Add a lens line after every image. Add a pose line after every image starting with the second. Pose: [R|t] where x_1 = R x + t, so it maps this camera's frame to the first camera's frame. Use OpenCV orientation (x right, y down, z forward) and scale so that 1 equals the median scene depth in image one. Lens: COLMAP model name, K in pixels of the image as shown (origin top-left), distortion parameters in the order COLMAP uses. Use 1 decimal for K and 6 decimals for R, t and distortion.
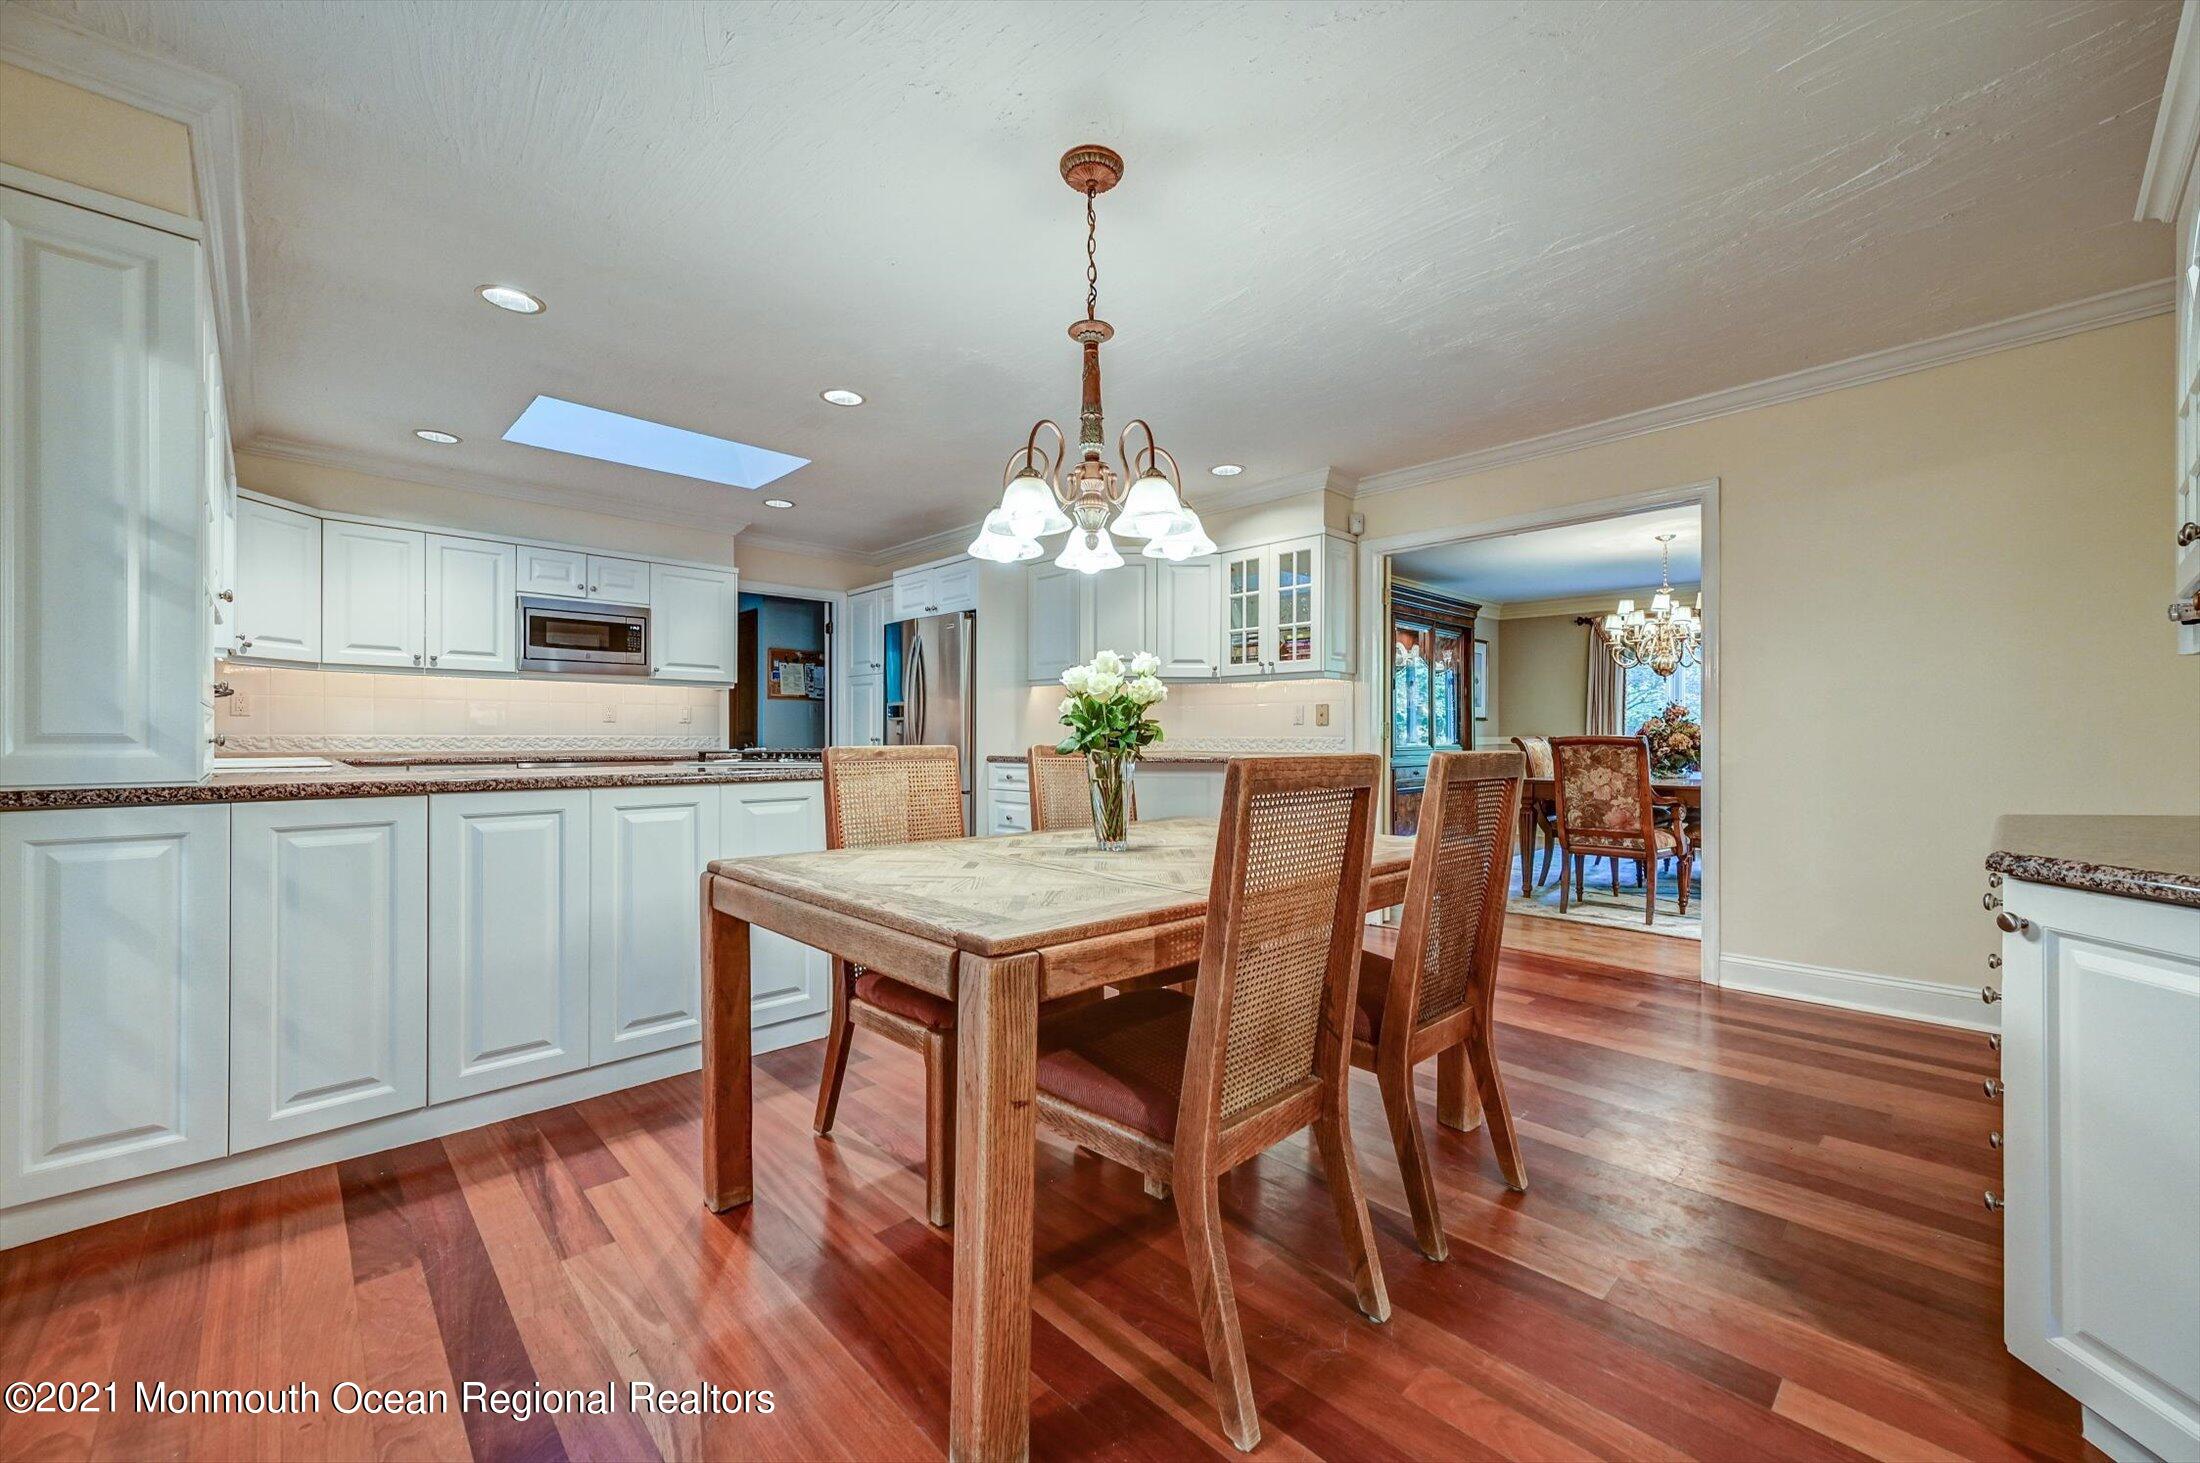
lens RADIAL K [[880.2, 0, 1112.2], [0, 880.2, 738.1], [0, 0, 1]] dist [-0.002814, -0.000191]
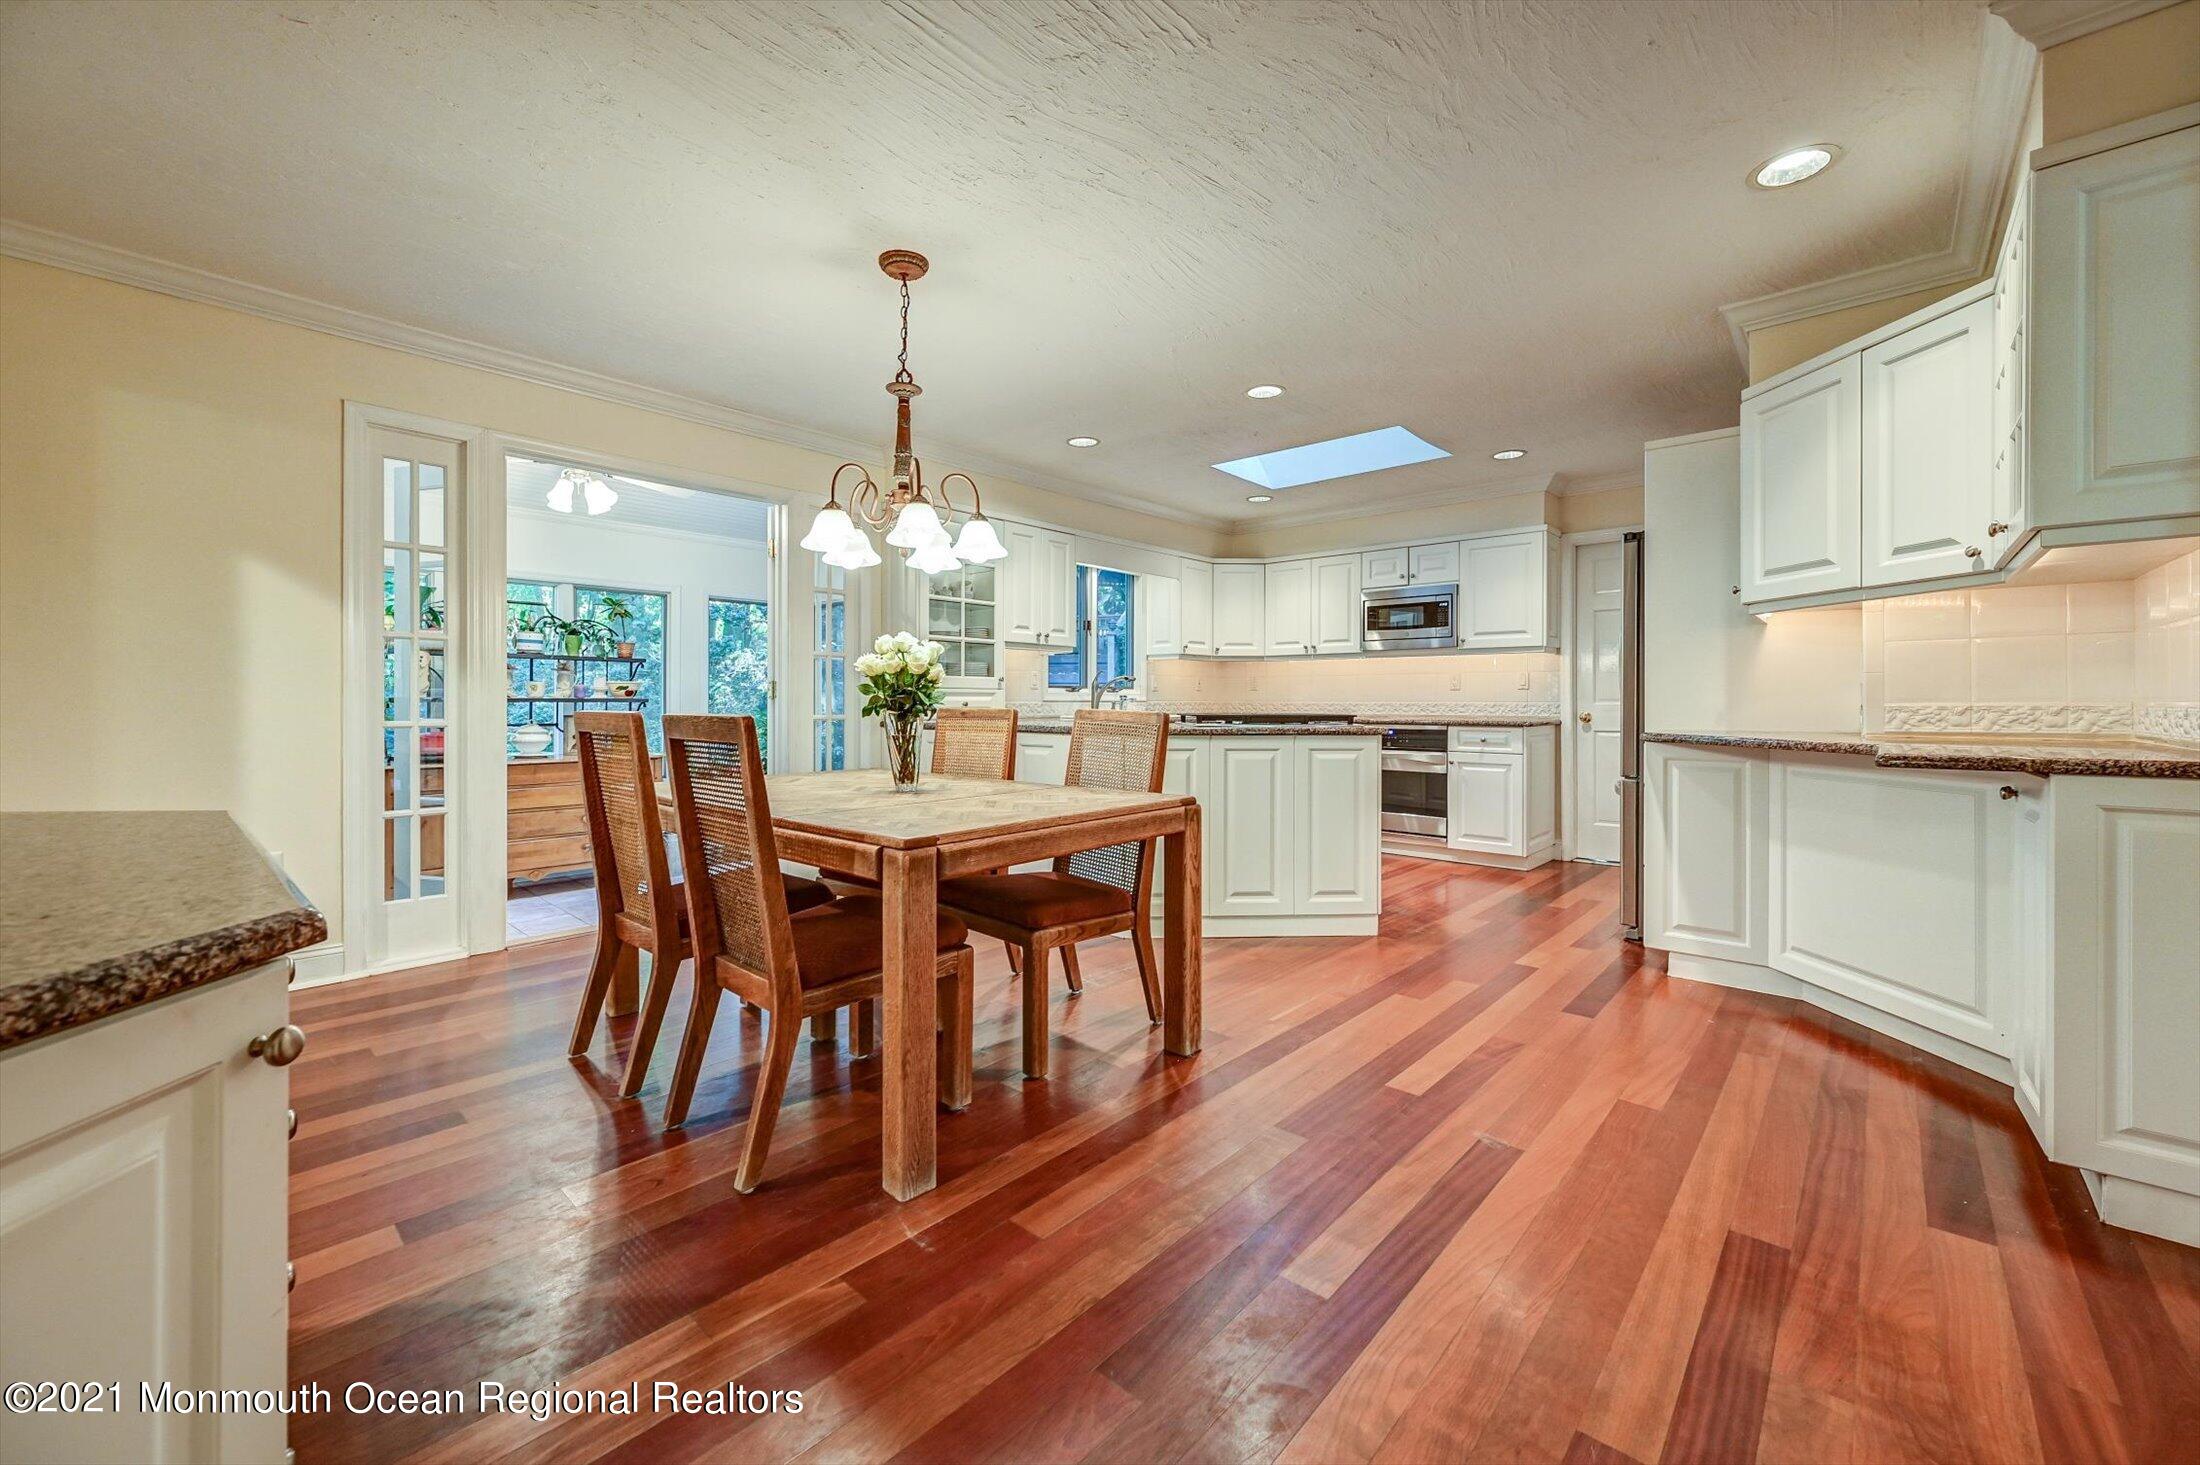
lens RADIAL K [[880.2, 0, 1103.5], [0, 880.2, 708.5], [0, 0, 1]] dist [-0.002814, -0.000191]
pose [[0.072188, 0.005110, -0.997378, 0.601514], [-0.001171, 0.999987, 0.005039, 0.000670], [0.997390, 0.000804, 0.072193, 0.555726]]
